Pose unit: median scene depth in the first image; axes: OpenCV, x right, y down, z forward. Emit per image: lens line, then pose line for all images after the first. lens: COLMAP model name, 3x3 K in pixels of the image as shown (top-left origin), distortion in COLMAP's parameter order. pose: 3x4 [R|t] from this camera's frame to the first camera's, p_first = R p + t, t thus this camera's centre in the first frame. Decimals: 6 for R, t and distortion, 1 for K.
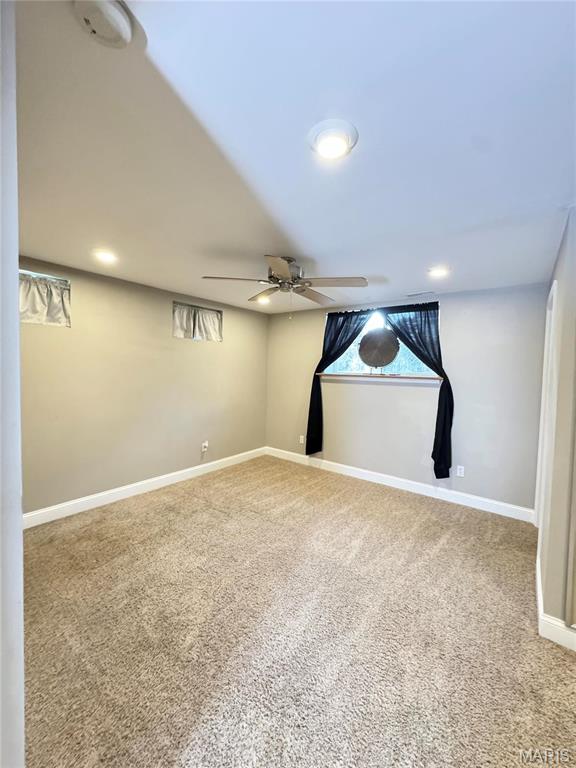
lens RADIAL K [[306.9, 0, 288.0], [0, 306.9, 381.8], [0, 0, 1]] dist [-0.001522, 0.000361]
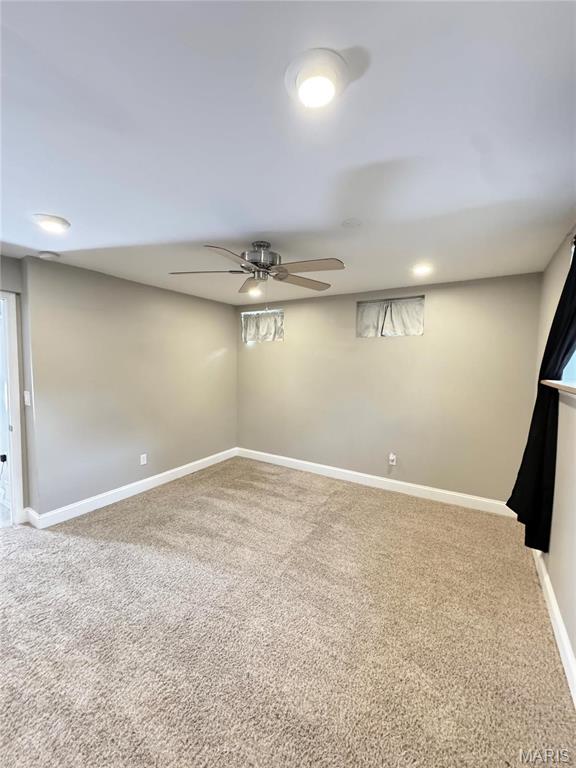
lens RADIAL K [[306.9, 0, 287.4], [0, 306.9, 389.5], [0, 0, 1]] dist [-0.001522, 0.000361]
pose [[0.097542, 0.071380, -0.992668, 0.643303], [-0.049666, 0.996531, 0.066777, -0.035485], [0.993991, 0.042788, 0.100748, 0.716460]]
